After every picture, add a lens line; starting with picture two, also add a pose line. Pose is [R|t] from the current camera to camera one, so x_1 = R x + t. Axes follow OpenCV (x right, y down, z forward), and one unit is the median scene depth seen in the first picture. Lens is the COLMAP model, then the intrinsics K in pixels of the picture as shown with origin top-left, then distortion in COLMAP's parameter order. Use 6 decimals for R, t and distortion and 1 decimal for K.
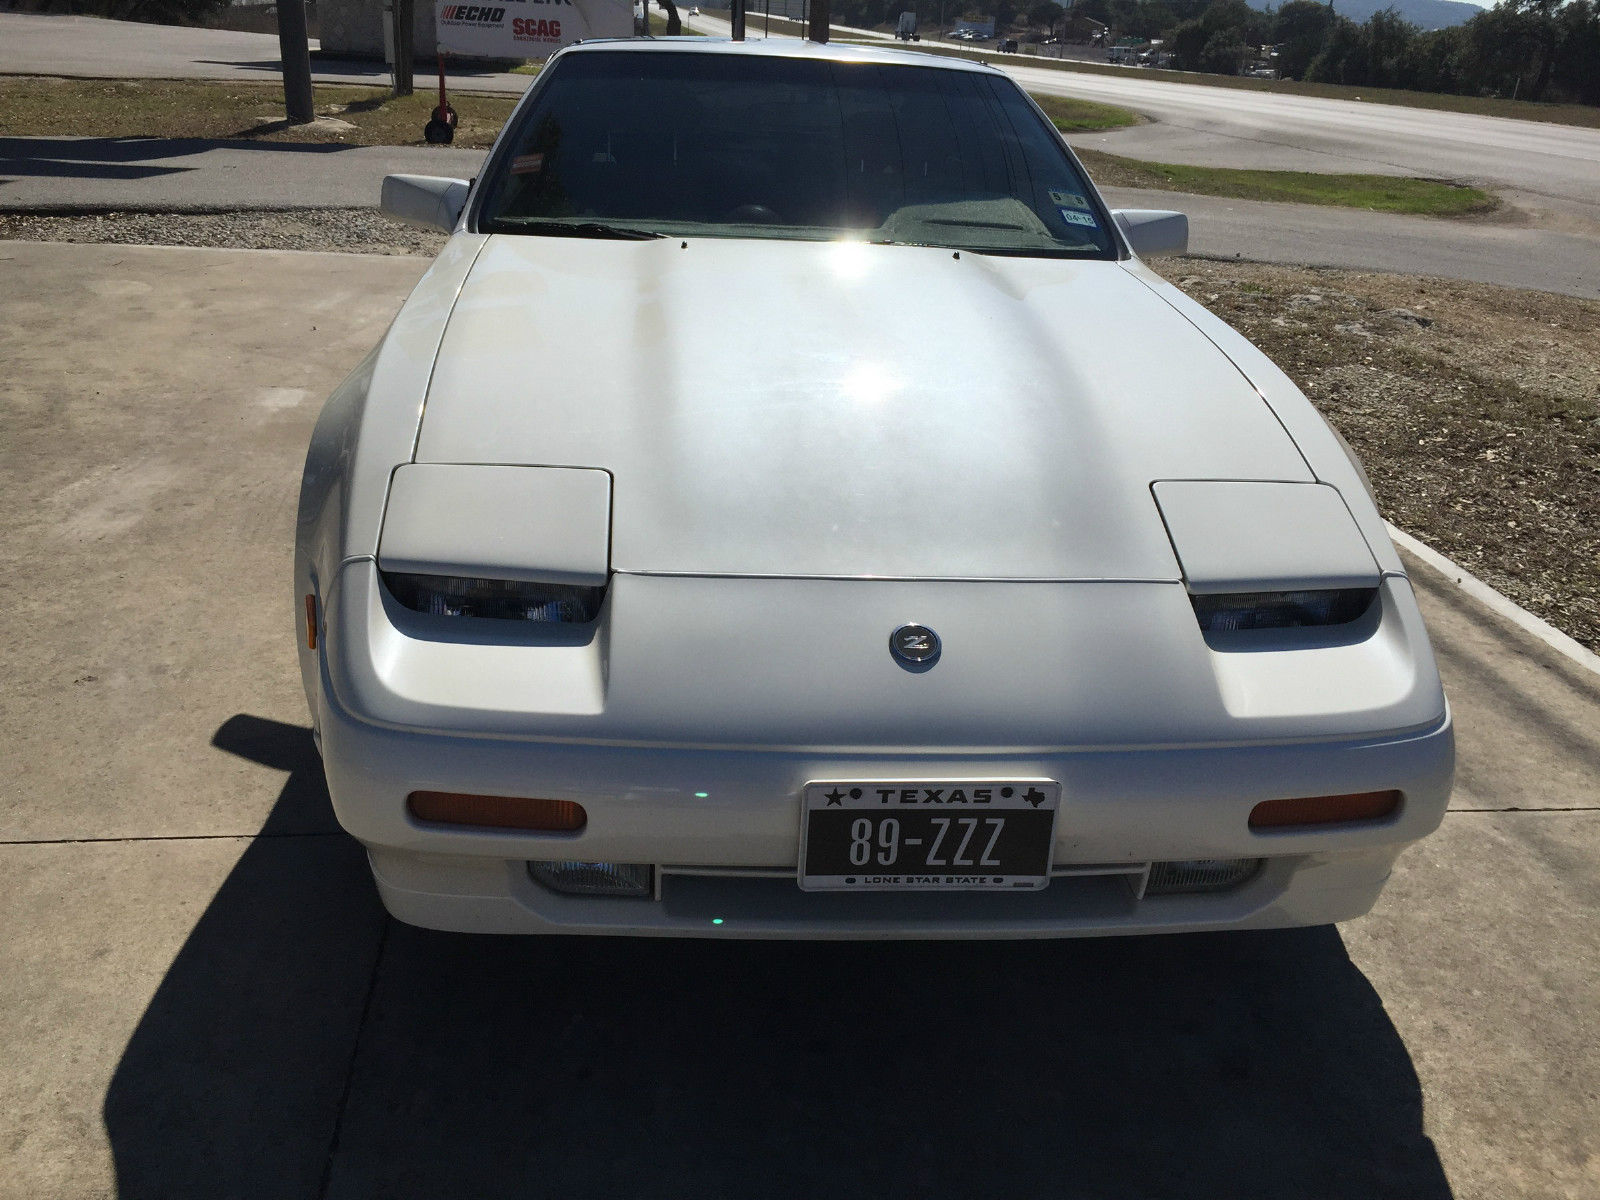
lens RADIAL K [[1372.7, 0, 807.3], [0, 1372.7, 602.5], [0, 0, 1]] dist [0.090205, -0.132230]
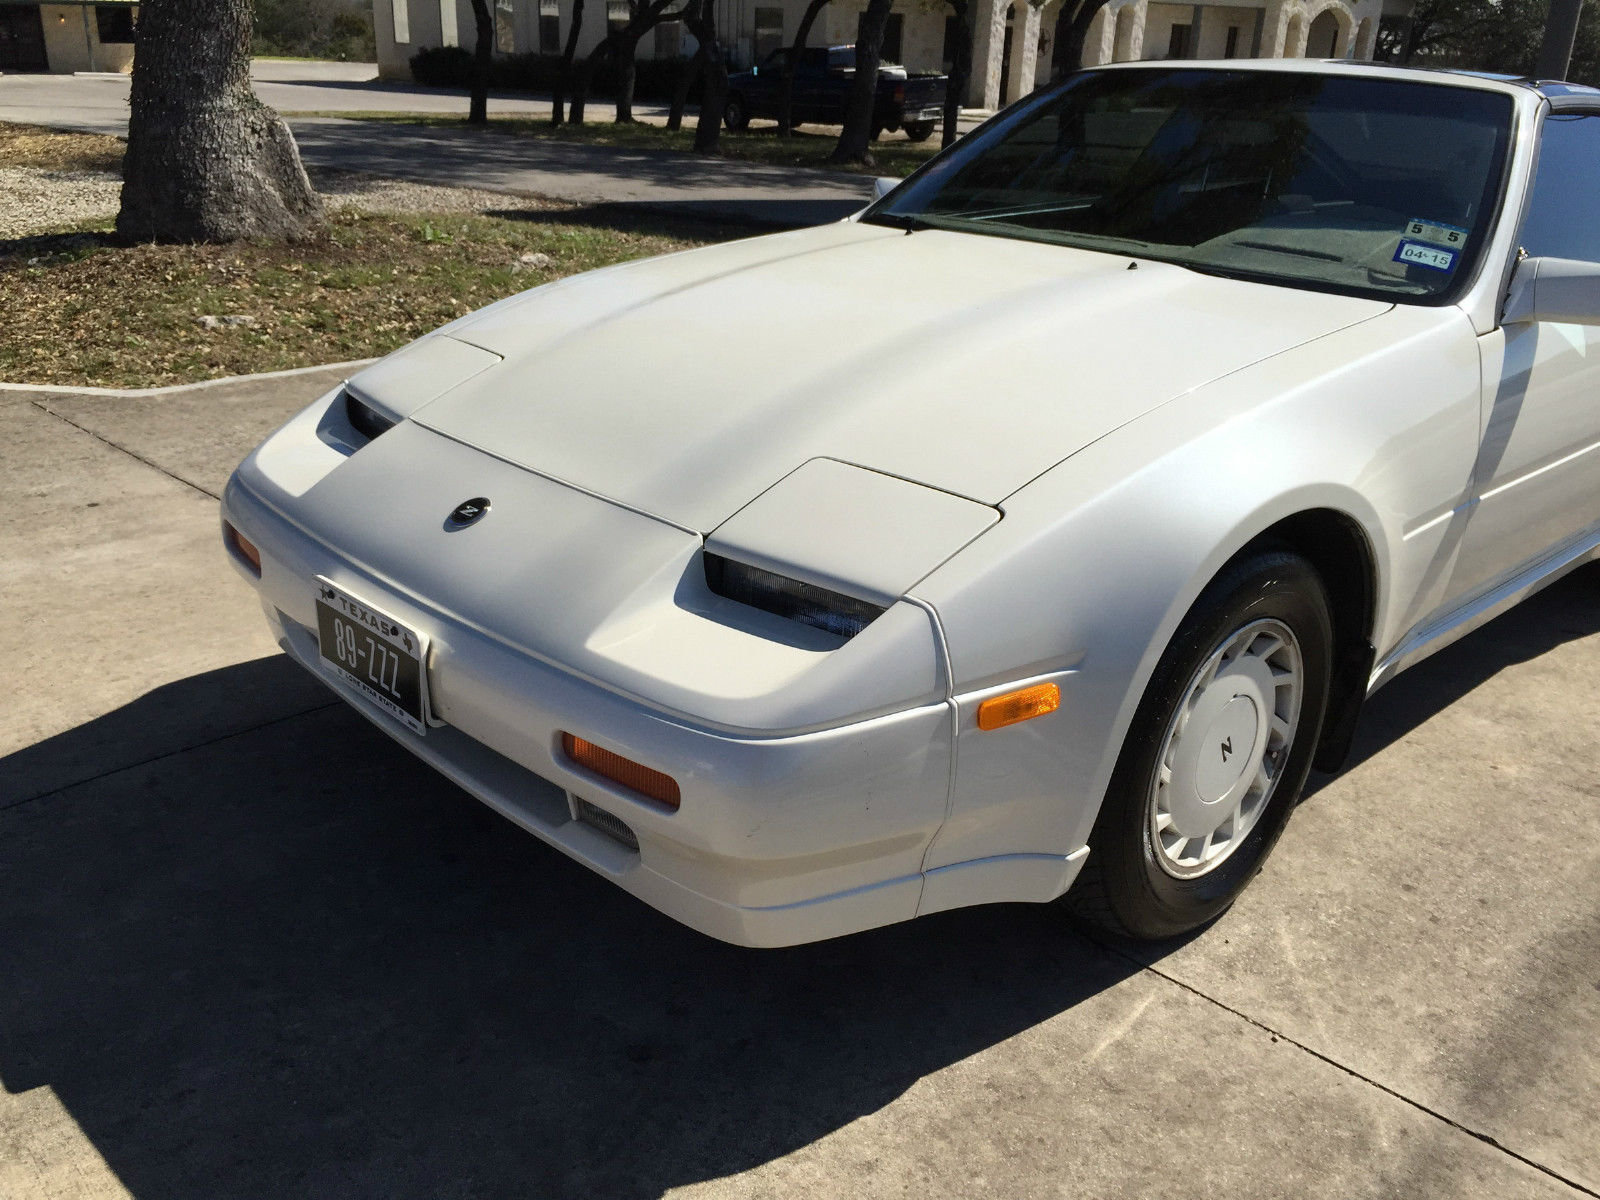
lens RADIAL K [[1372.7, 0, 807.3], [0, 1372.7, 602.5], [0, 0, 1]] dist [0.090205, -0.132230]
pose [[0.619201, 0.253781, -0.743092, 1.056319], [-0.299400, 0.951147, 0.075353, -0.065617], [0.725913, 0.175823, 0.664934, 0.413295]]
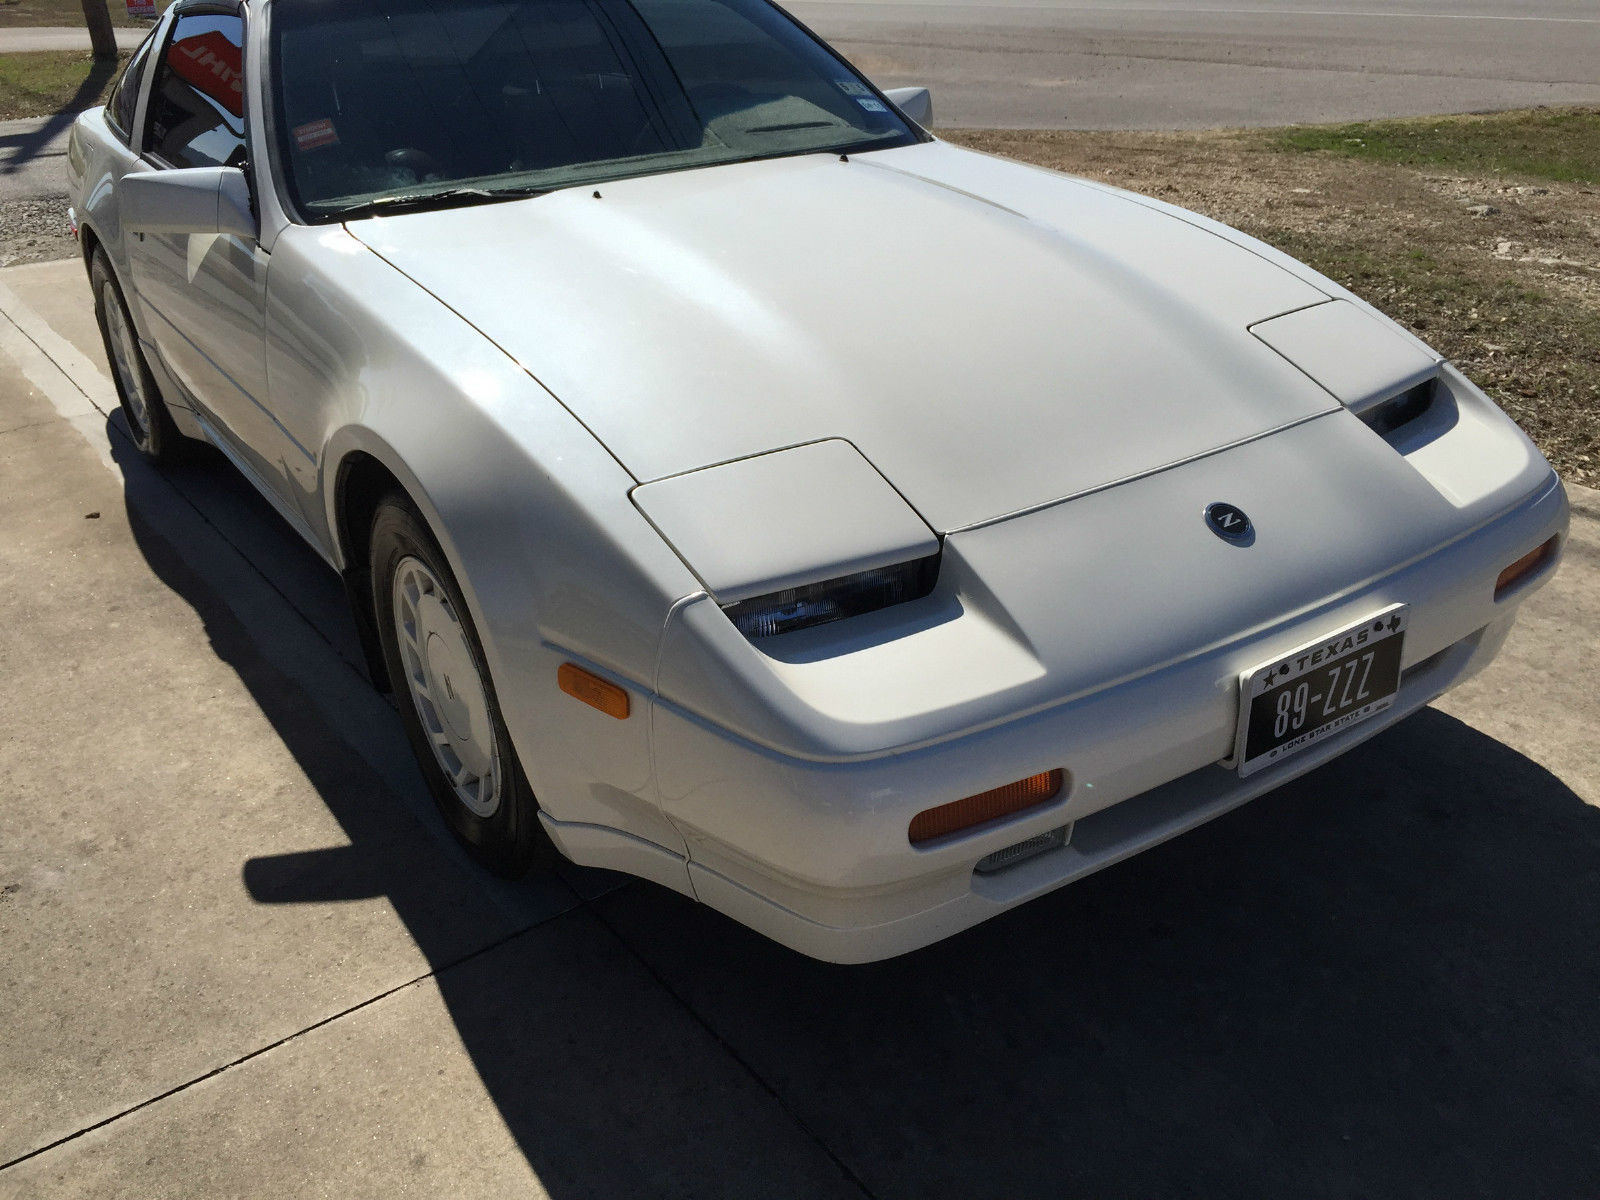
lens RADIAL K [[1386.4, 0, 809.4], [0, 1386.4, 599.3], [0, 0, 1]] dist [0.082846, -0.108545]
pose [[0.871863, -0.286562, 0.397162, -0.582487], [0.261438, 0.958060, 0.117347, -0.110127], [-0.414132, 0.001523, 0.910216, 0.164468]]
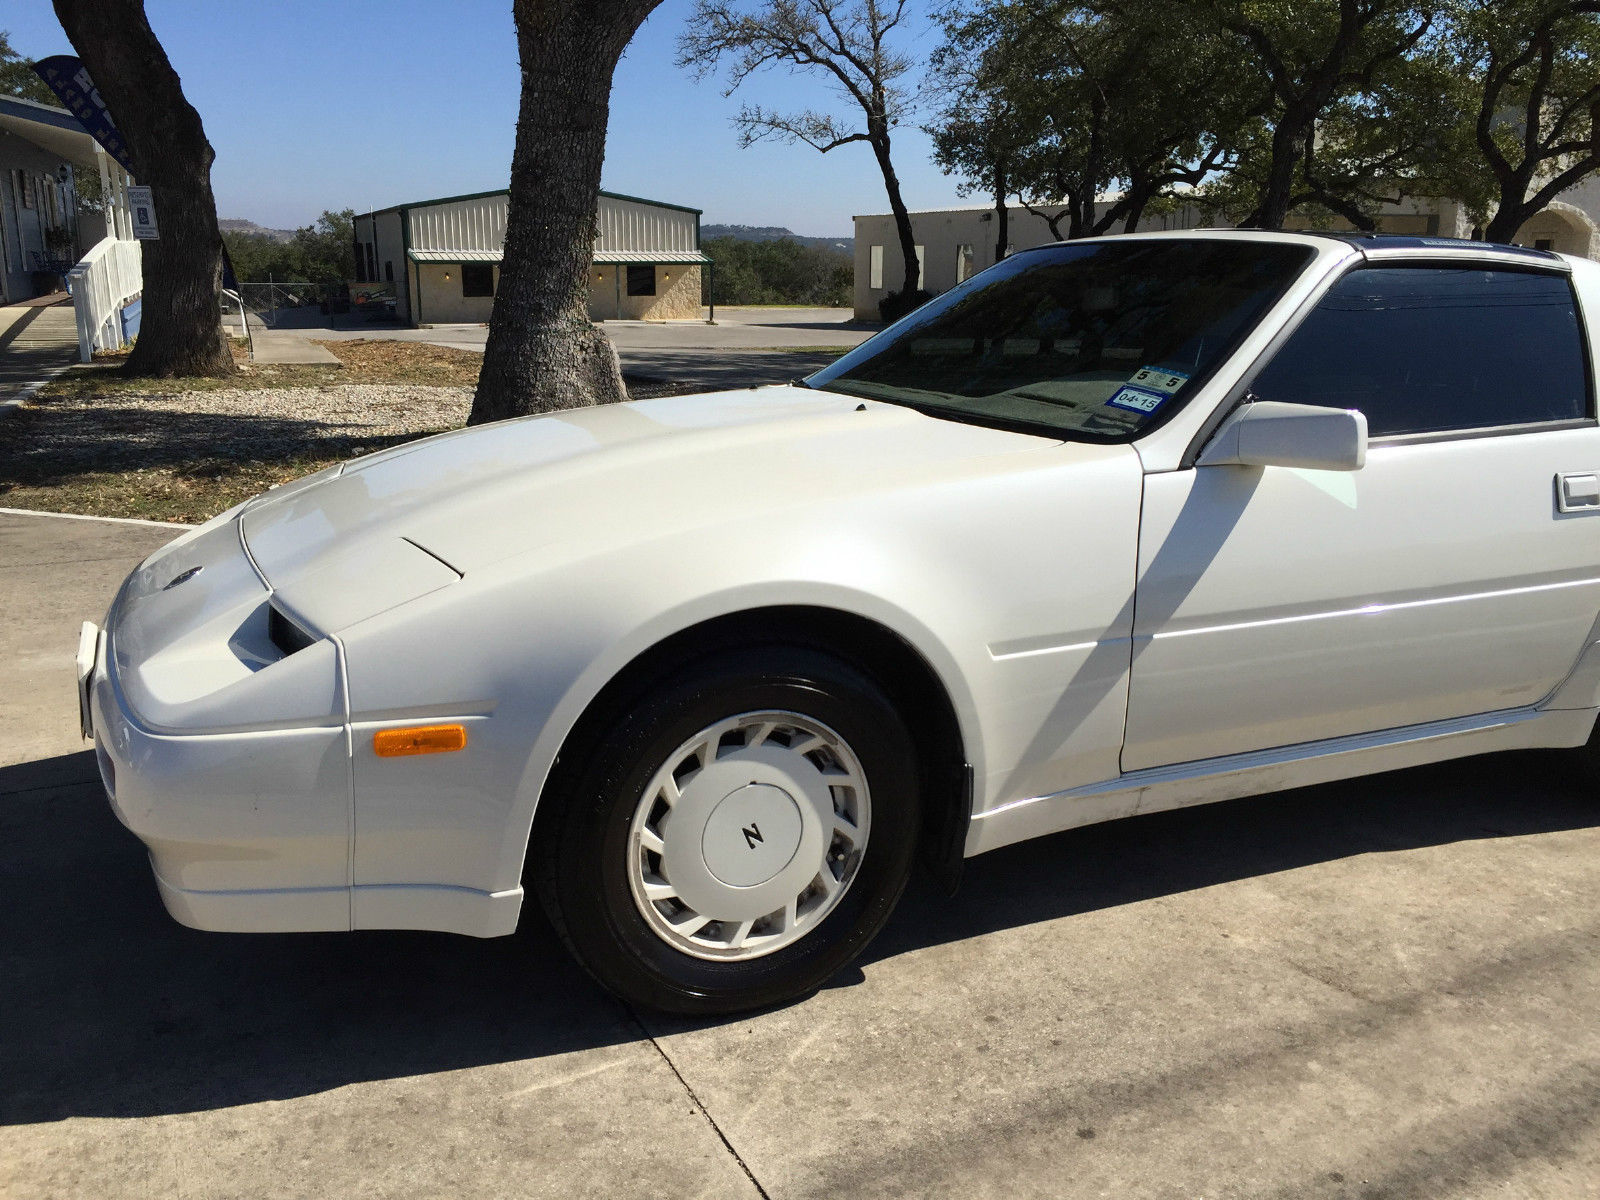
lens RADIAL K [[1372.7, 0, 807.3], [0, 1372.7, 602.5], [0, 0, 1]] dist [0.090205, -0.132230]
pose [[0.325104, 0.156858, -0.932579, 1.532886], [-0.354709, 0.934376, 0.033506, -0.209255], [0.876635, 0.319901, 0.359408, 0.984762]]
